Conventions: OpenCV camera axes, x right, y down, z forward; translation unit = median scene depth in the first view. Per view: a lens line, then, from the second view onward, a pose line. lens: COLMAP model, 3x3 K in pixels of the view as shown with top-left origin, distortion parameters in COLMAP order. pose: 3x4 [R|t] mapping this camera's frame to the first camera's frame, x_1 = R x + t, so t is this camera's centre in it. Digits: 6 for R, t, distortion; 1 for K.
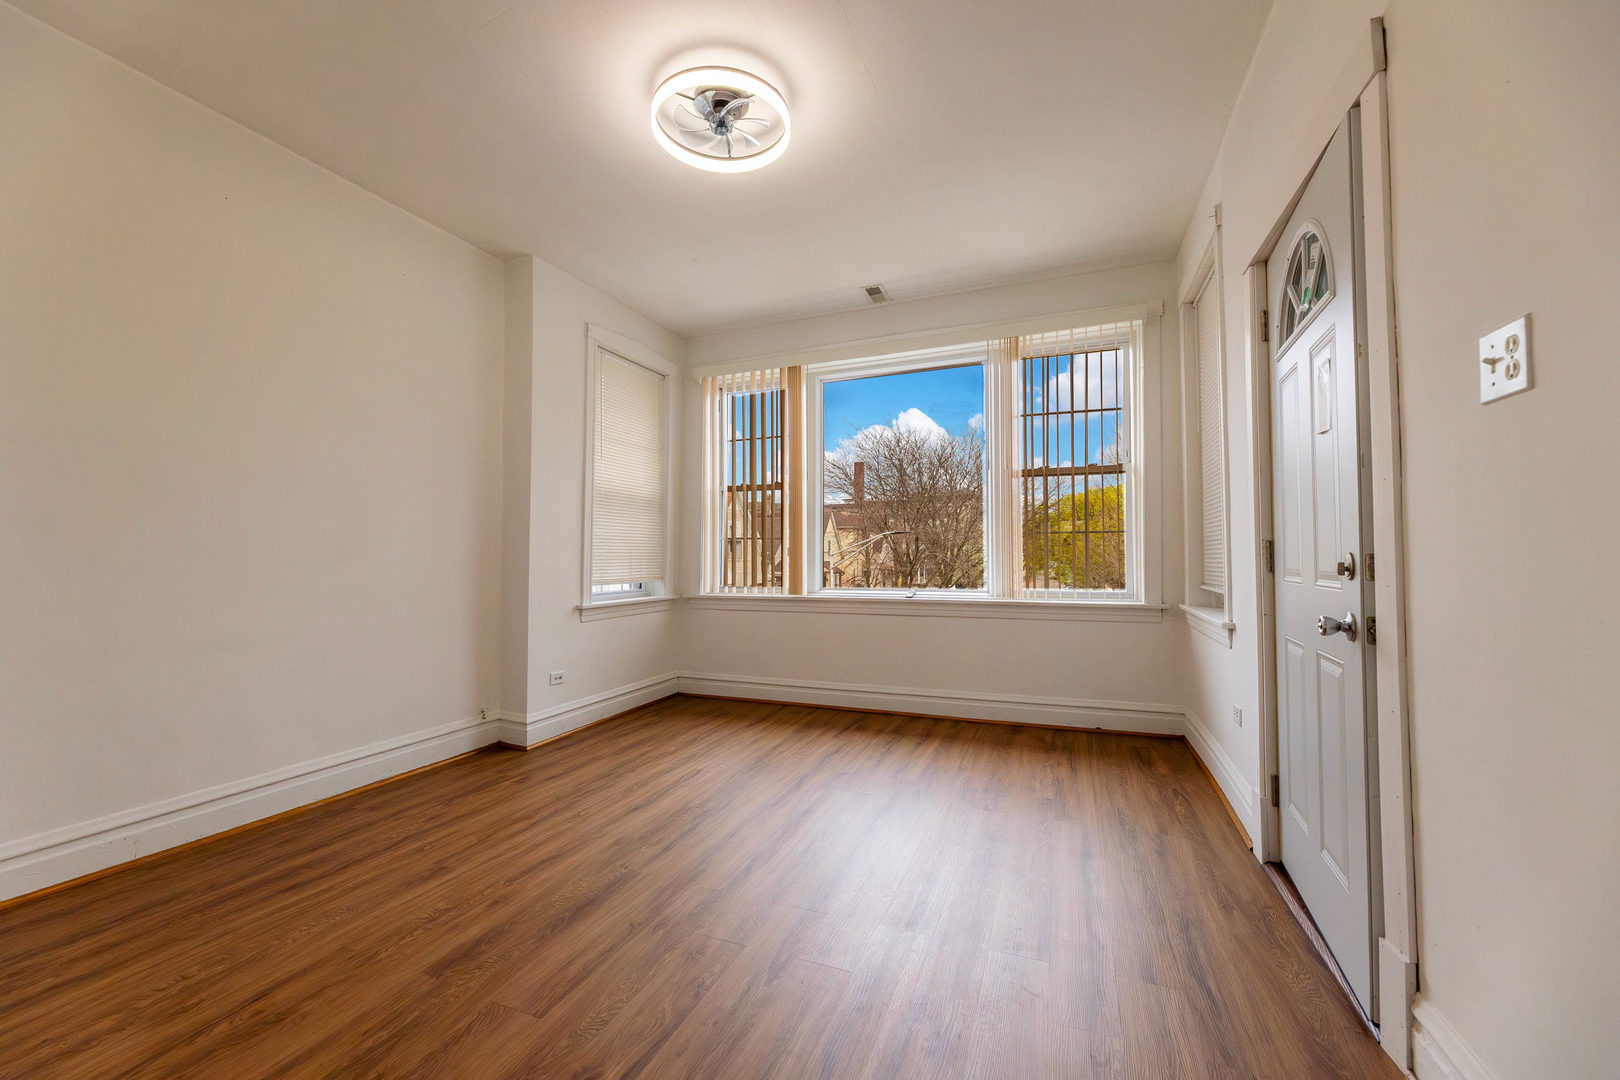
lens RADIAL K [[651.0, 0, 810.0], [0, 651.0, 540.0], [0, 0, 1]] dist [0.000815, 0.000053]
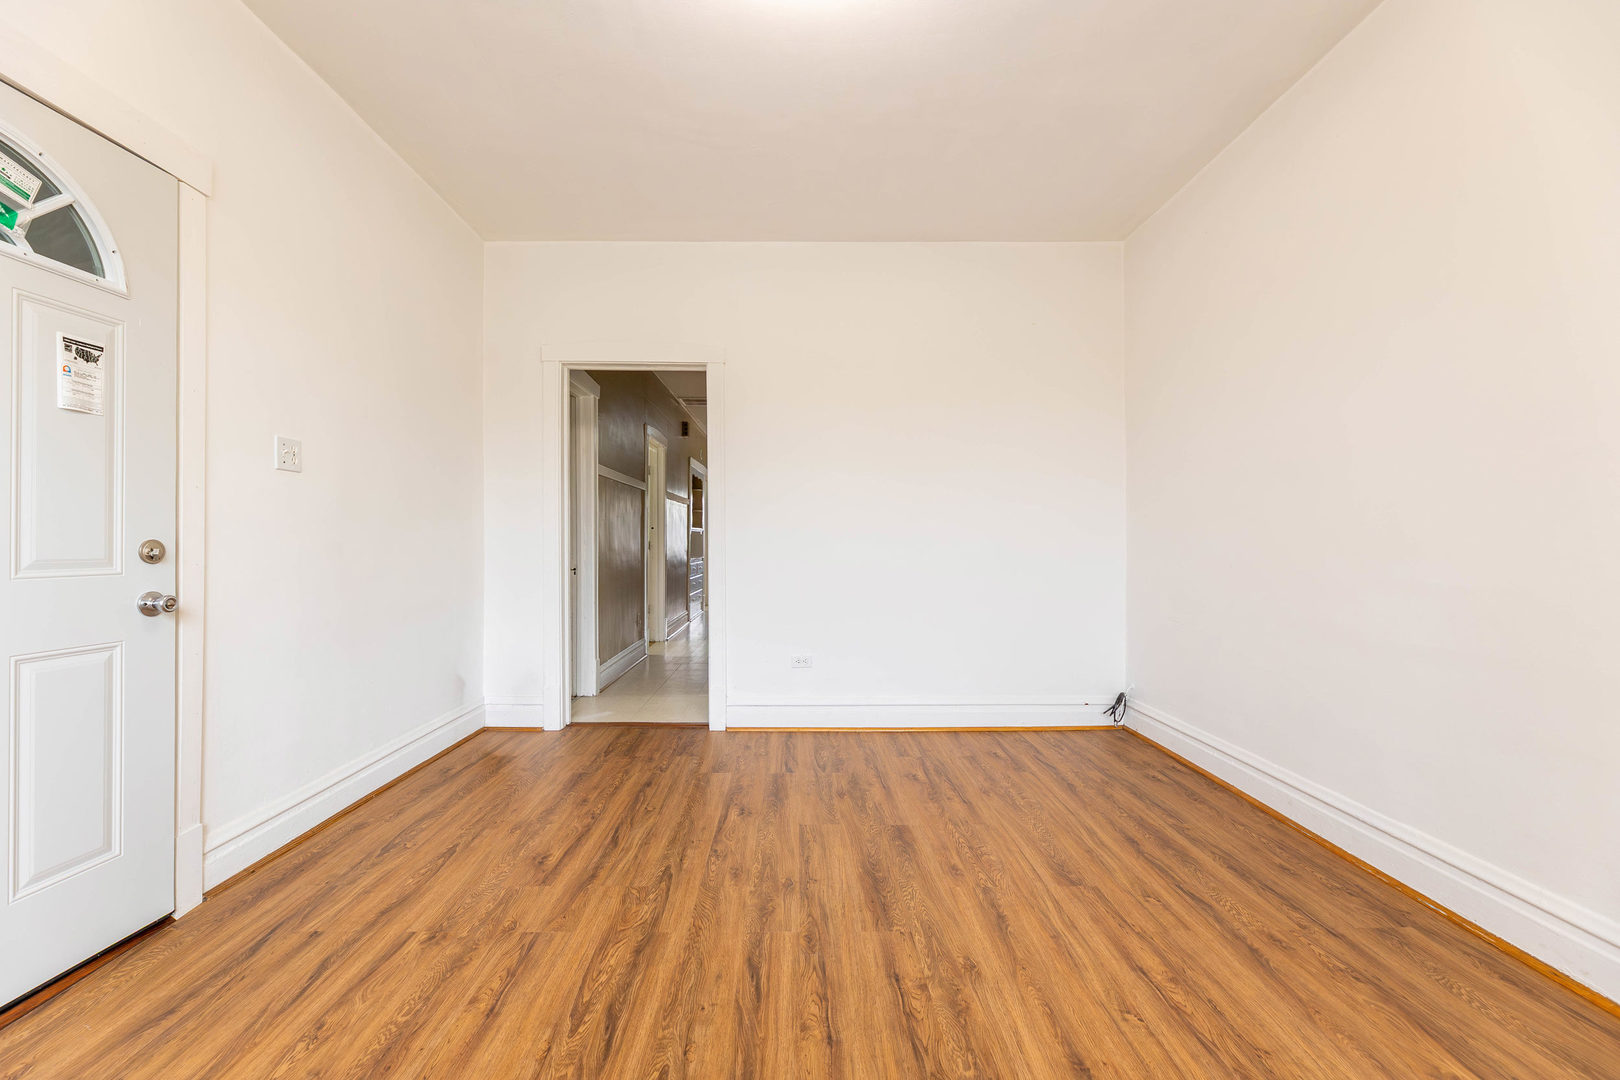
lens RADIAL K [[651.0, 0, 810.0], [0, 651.0, 540.0], [0, 0, 1]] dist [0.000815, 0.000053]
pose [[-0.926289, 0.003623, -0.376796, 0.123960], [0.016468, 0.999388, -0.030873, 0.040499], [0.376453, -0.034802, -0.925782, 1.707842]]
